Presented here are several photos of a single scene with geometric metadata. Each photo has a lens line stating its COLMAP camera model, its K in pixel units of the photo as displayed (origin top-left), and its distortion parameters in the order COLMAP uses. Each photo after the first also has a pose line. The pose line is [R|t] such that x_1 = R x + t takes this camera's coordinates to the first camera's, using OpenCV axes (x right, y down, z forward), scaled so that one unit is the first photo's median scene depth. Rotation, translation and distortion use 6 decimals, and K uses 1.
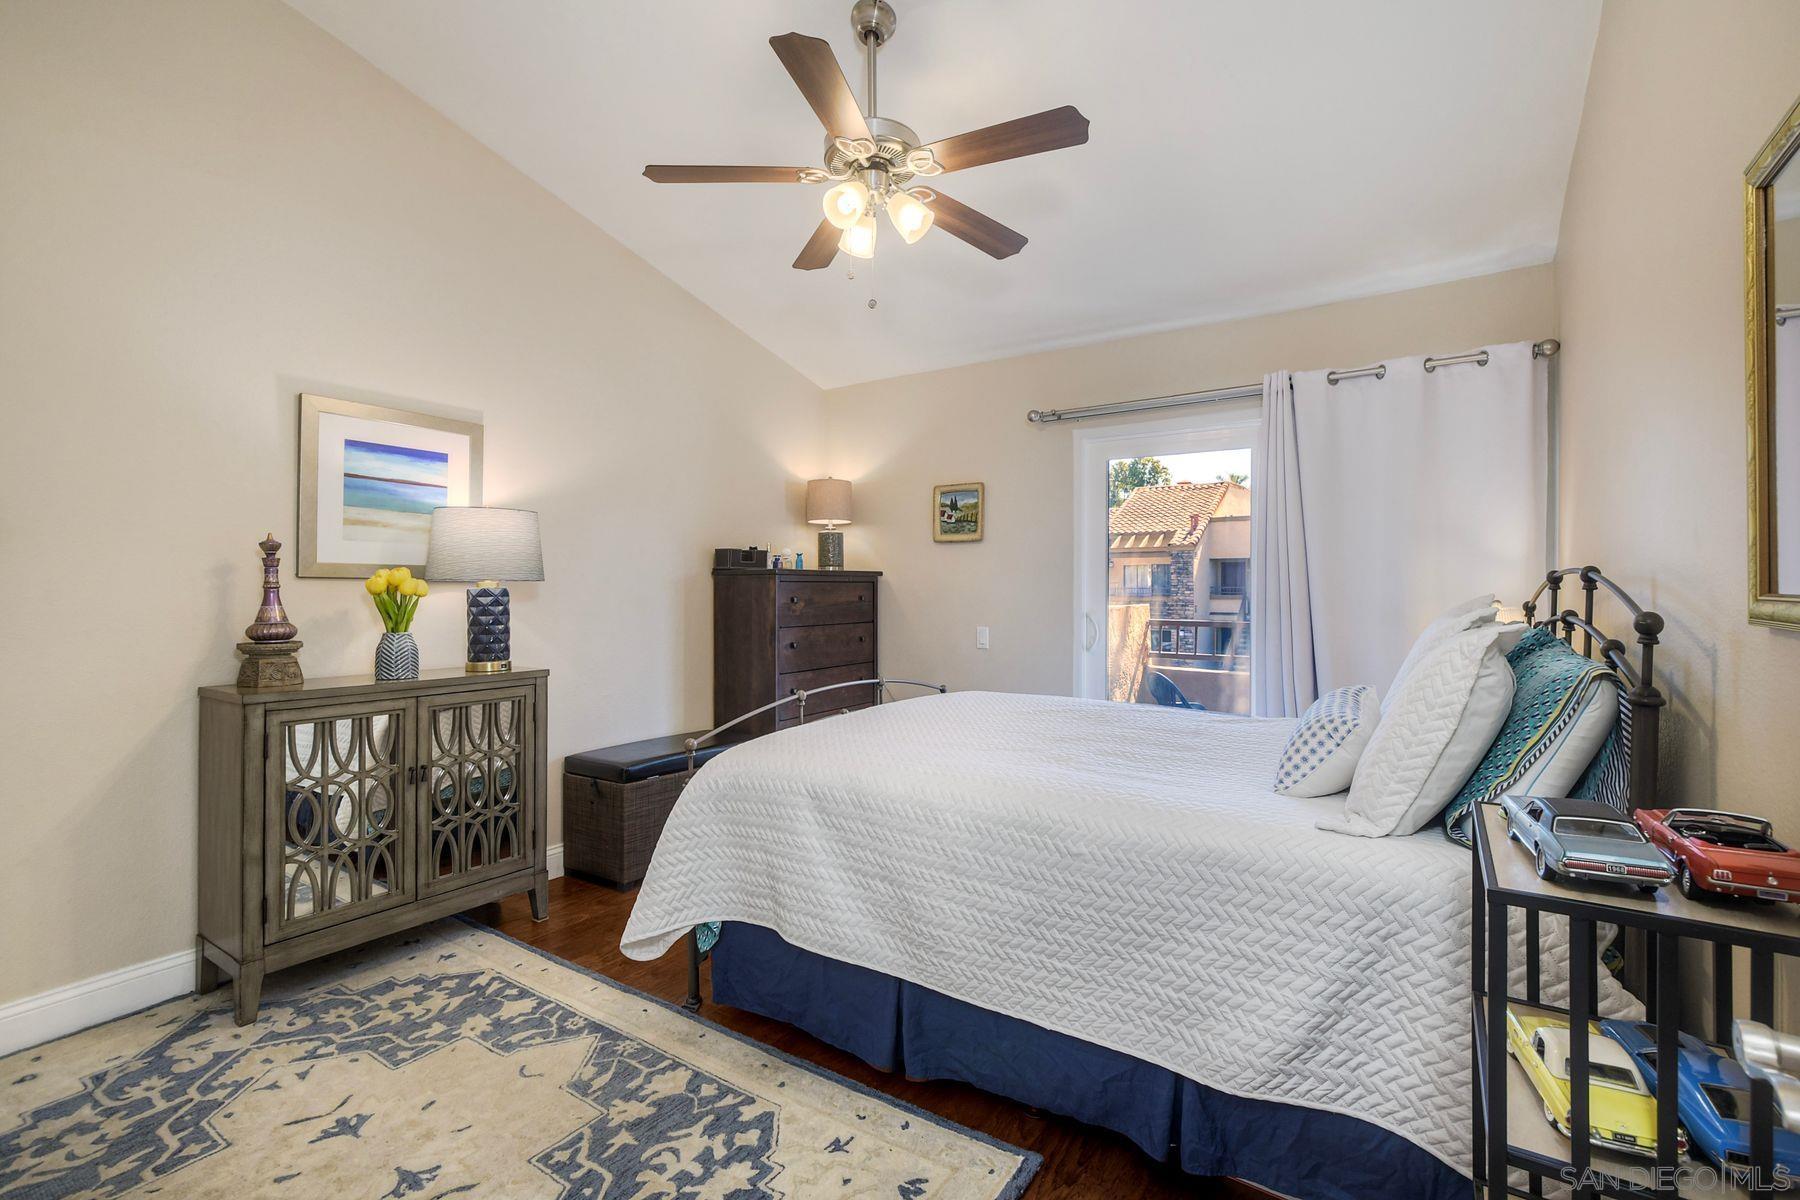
lens RADIAL K [[805.1, 0, 908.8], [0, 805.1, 592.4], [0, 0, 1]] dist [0.003533, -0.002063]
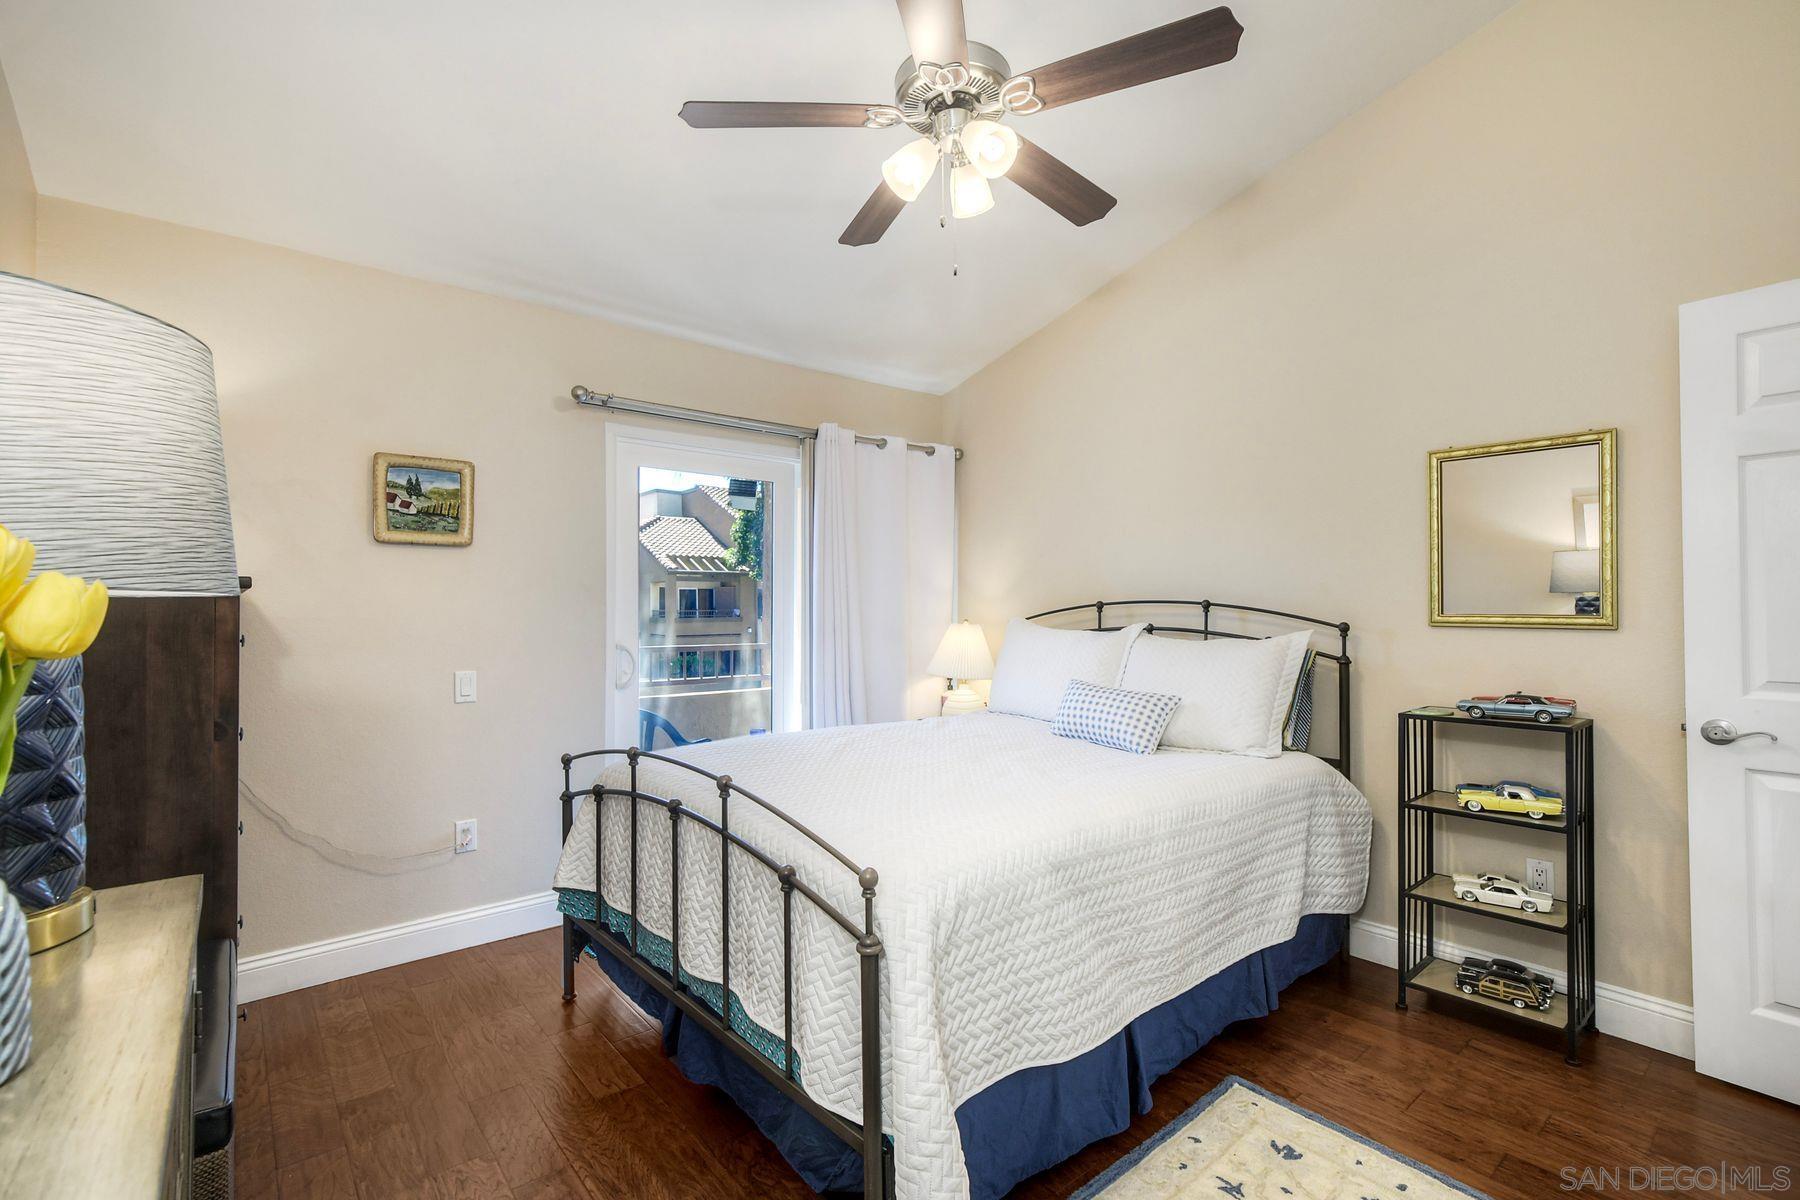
lens RADIAL K [[805.1, 0, 906.5], [0, 805.1, 603.0], [0, 0, 1]] dist [0.003533, -0.002063]
pose [[0.294295, 0.003213, 0.955709, -0.452568], [0.004073, 0.999981, -0.004616, -0.010310], [-0.955706, 0.005251, 0.294277, 0.427762]]
